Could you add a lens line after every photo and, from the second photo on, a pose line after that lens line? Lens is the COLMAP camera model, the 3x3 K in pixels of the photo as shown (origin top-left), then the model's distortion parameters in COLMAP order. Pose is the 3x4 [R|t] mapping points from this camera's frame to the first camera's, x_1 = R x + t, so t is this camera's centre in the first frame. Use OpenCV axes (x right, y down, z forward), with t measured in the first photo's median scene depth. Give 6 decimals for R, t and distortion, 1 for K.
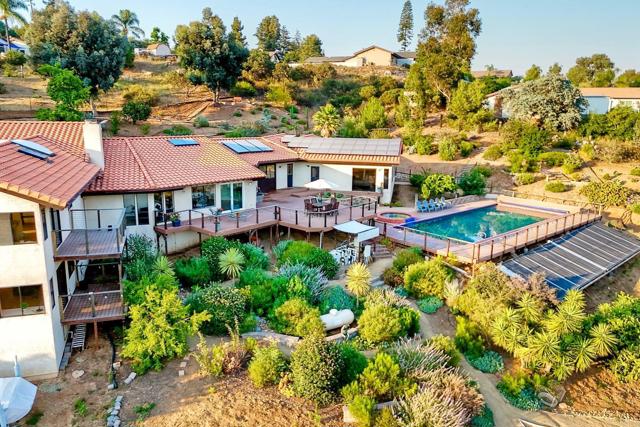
lens RADIAL K [[475.1, 0, 322.8], [0, 475.1, 213.1], [0, 0, 1]] dist [0.076314, -0.092711]
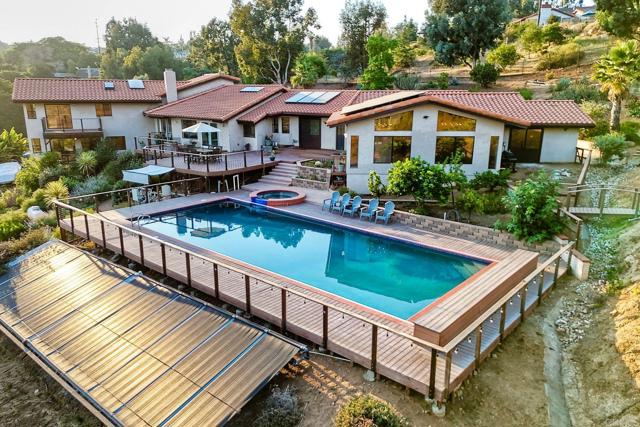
lens RADIAL K [[475.1, 0, 322.8], [0, 475.1, 213.1], [0, 0, 1]] dist [0.076314, -0.092711]
pose [[0.105162, 0.233647, -0.966618, 0.765646], [-0.211969, 0.954937, 0.207762, -0.116068], [0.971602, 0.183044, 0.149949, 0.876164]]
